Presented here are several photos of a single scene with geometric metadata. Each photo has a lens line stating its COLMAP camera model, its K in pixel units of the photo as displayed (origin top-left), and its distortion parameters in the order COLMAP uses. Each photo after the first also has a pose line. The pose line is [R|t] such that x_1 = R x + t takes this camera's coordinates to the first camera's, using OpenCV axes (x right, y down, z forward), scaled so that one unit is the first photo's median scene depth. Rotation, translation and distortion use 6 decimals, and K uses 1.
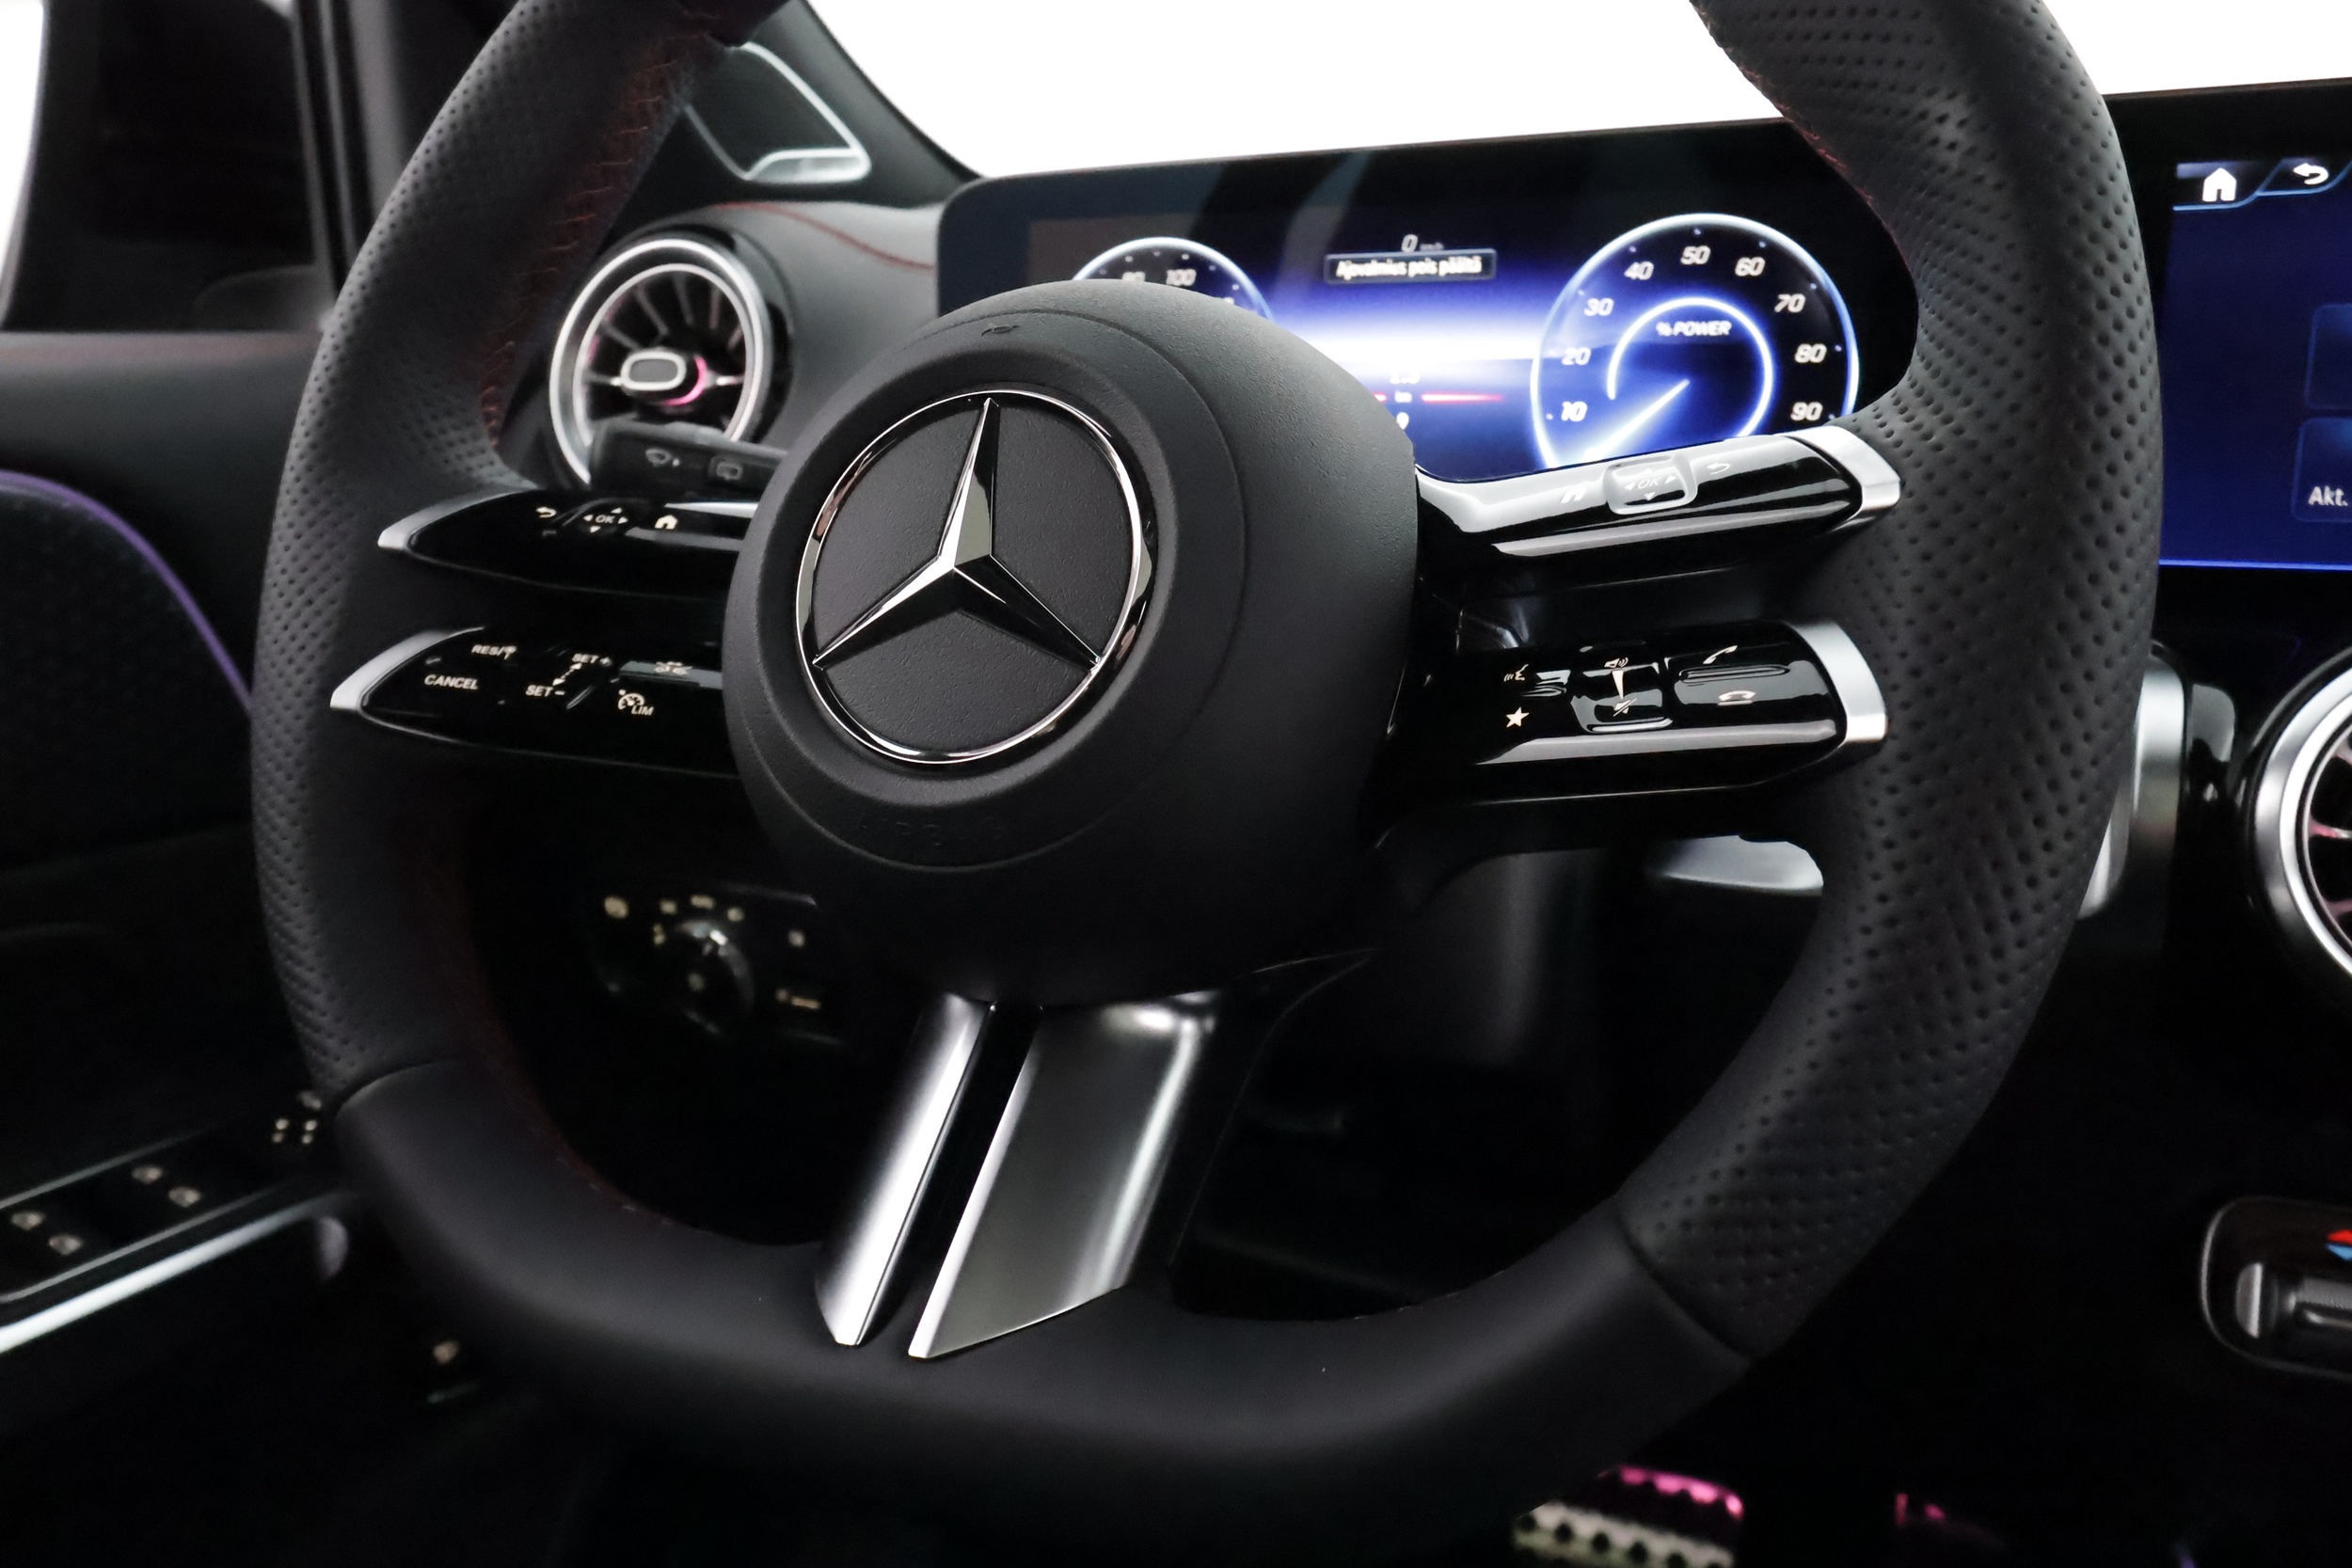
lens RADIAL K [[1860.3, 0, 1184.0], [0, 1860.3, 776.2], [0, 0, 1]] dist [0.007054, -0.003931]
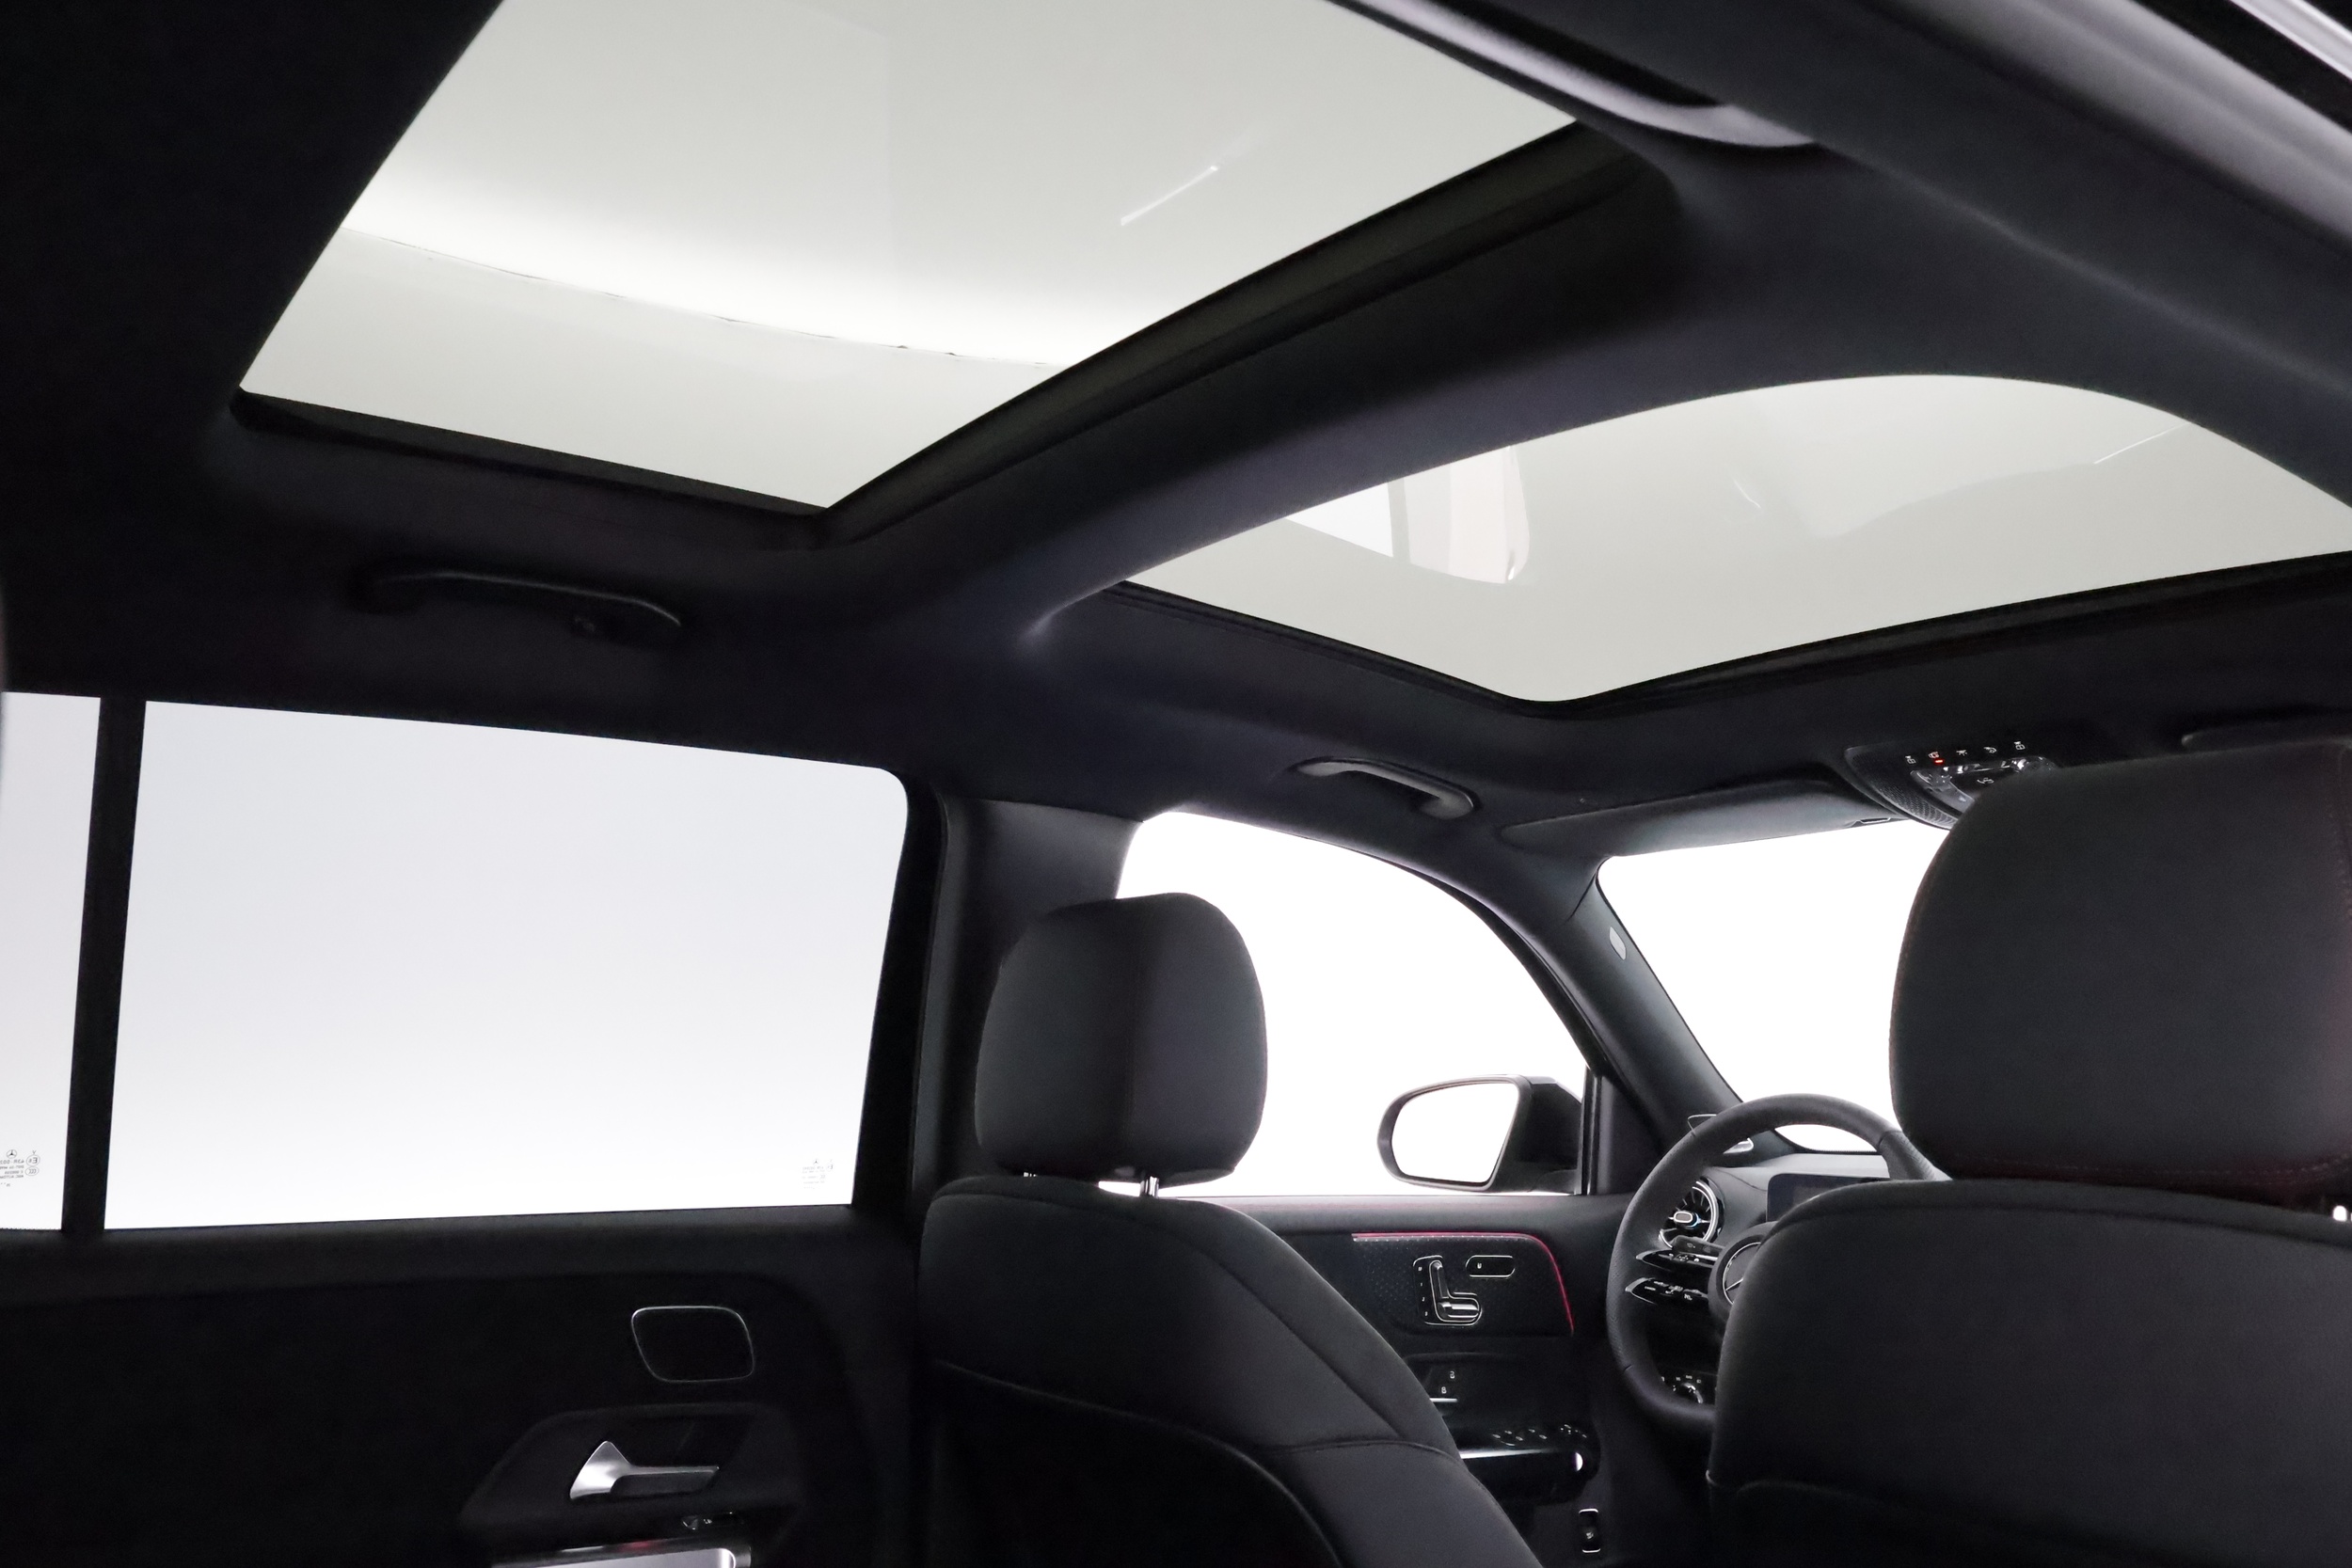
lens RADIAL K [[1860.3, 0, 1185.4], [0, 1860.3, 783.9], [0, 0, 1]] dist [0.007054, -0.003931]
pose [[0.886377, -0.026515, -0.462205, 0.656744], [-0.151674, 0.926629, -0.344025, 0.467930], [0.437414, 0.375041, 0.817321, -3.225645]]
